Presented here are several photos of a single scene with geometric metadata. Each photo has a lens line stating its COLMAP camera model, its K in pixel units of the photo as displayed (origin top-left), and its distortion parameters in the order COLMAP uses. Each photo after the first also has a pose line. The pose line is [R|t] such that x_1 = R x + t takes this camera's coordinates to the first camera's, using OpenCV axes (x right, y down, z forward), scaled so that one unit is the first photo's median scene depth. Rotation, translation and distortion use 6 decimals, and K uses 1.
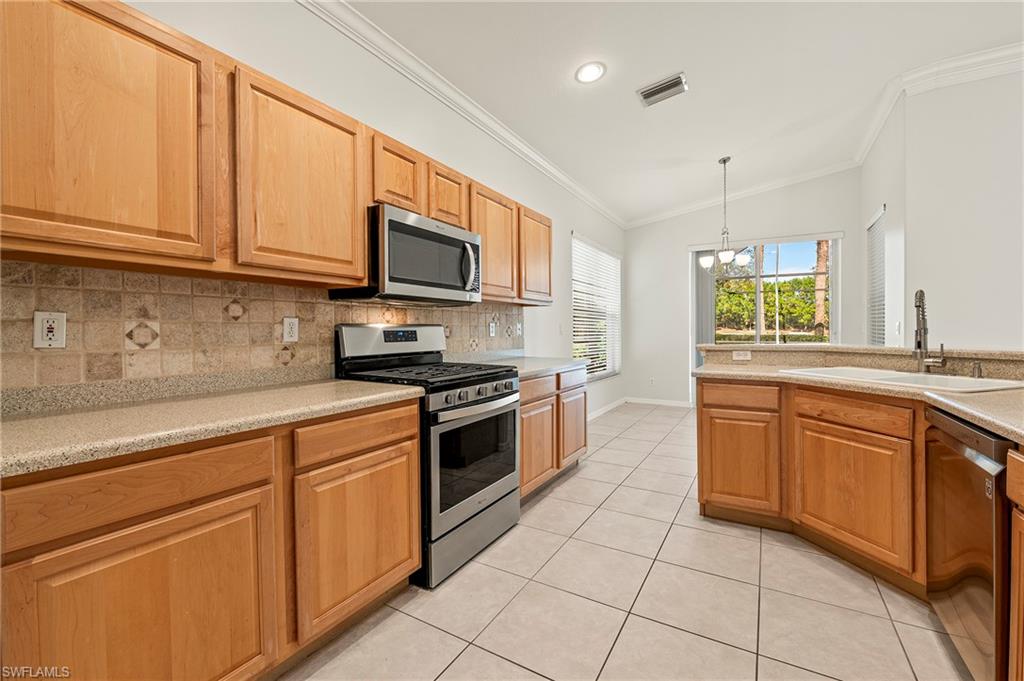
lens RADIAL K [[414.9, 0, 557.4], [0, 414.9, 335.4], [0, 0, 1]] dist [-0.005766, -0.001012]
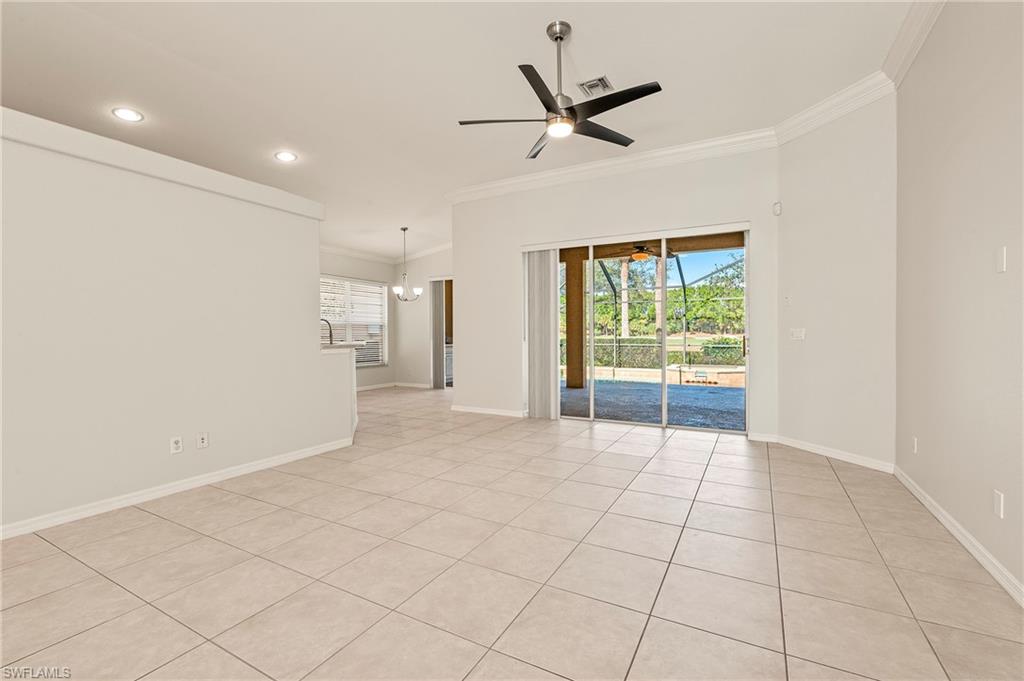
lens RADIAL K [[414.9, 0, 546.4], [0, 414.9, 332.0], [0, 0, 1]] dist [-0.005766, -0.001012]
pose [[0.999373, 0.002174, 0.035334, 2.187992], [-0.001554, 0.999845, -0.017556, 0.004594], [-0.035367, 0.017490, 0.999221, -1.491086]]
